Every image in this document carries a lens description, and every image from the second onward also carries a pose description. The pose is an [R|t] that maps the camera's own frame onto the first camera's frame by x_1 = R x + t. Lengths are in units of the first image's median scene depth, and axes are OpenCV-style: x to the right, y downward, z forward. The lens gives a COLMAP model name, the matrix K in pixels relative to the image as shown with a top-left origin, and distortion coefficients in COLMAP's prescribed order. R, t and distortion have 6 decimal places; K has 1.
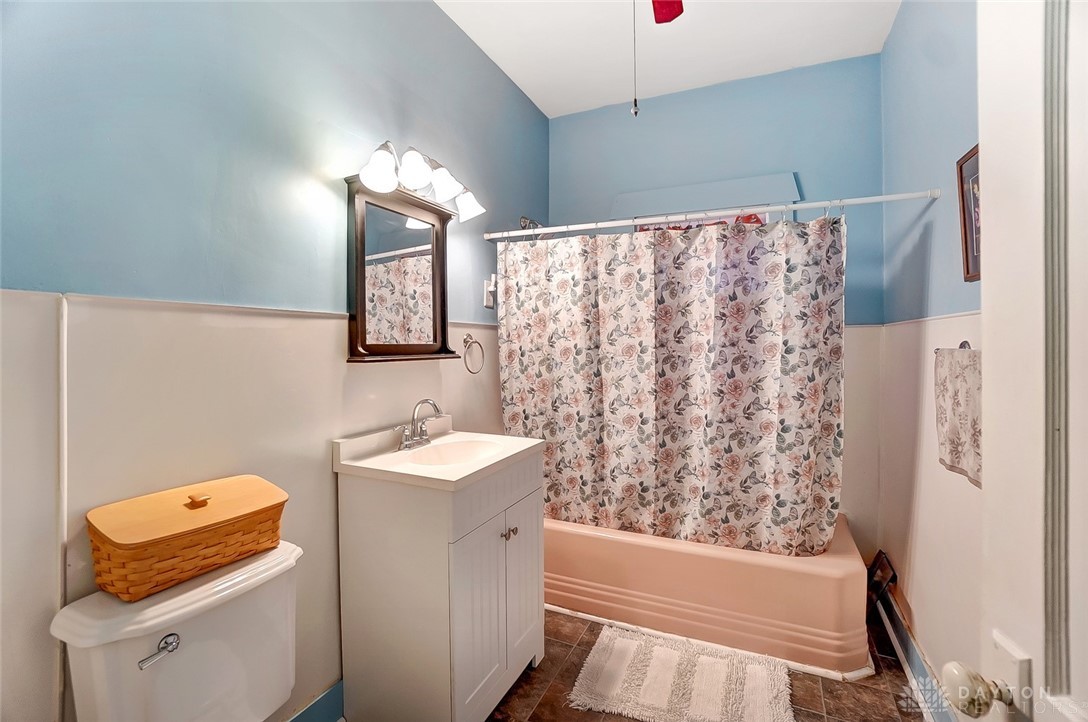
lens RADIAL K [[477.6, 0, 546.2], [0, 477.6, 358.4], [0, 0, 1]] dist [-0.056177, 0.021525]
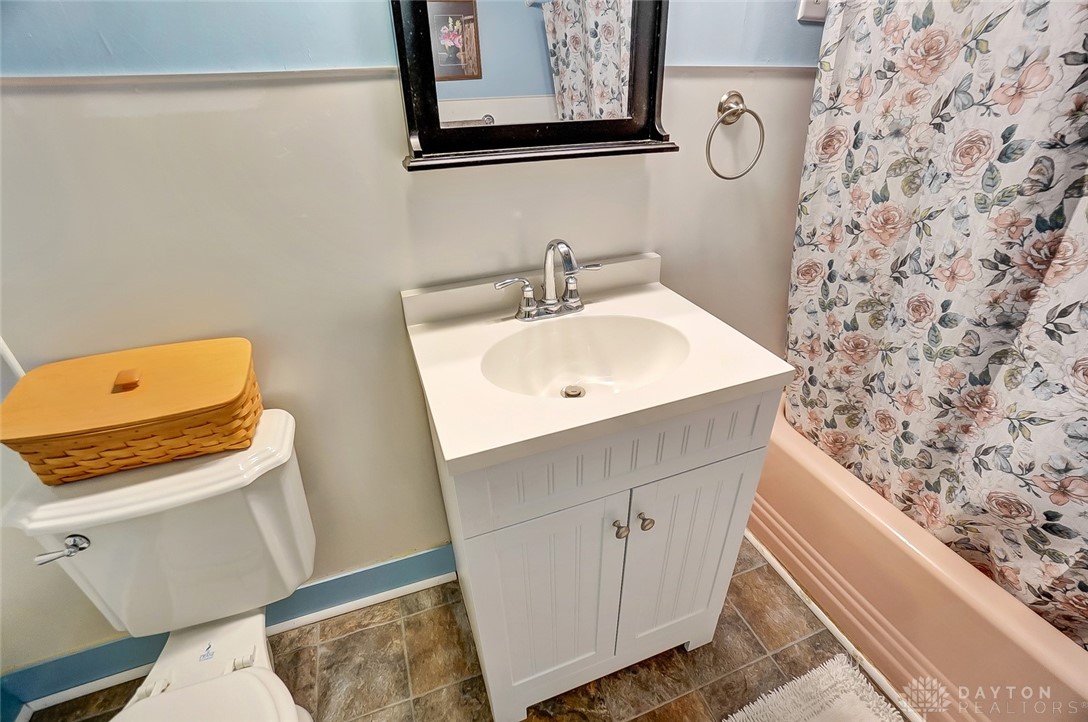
lens RADIAL K [[477.6, 0, 546.2], [0, 477.6, 358.4], [0, 0, 1]] dist [-0.056177, 0.021525]
pose [[0.703519, 0.348985, -0.619088, 0.087970], [-0.003259, 0.872701, 0.488244, -0.044706], [0.710669, -0.341471, 0.615100, 0.471802]]
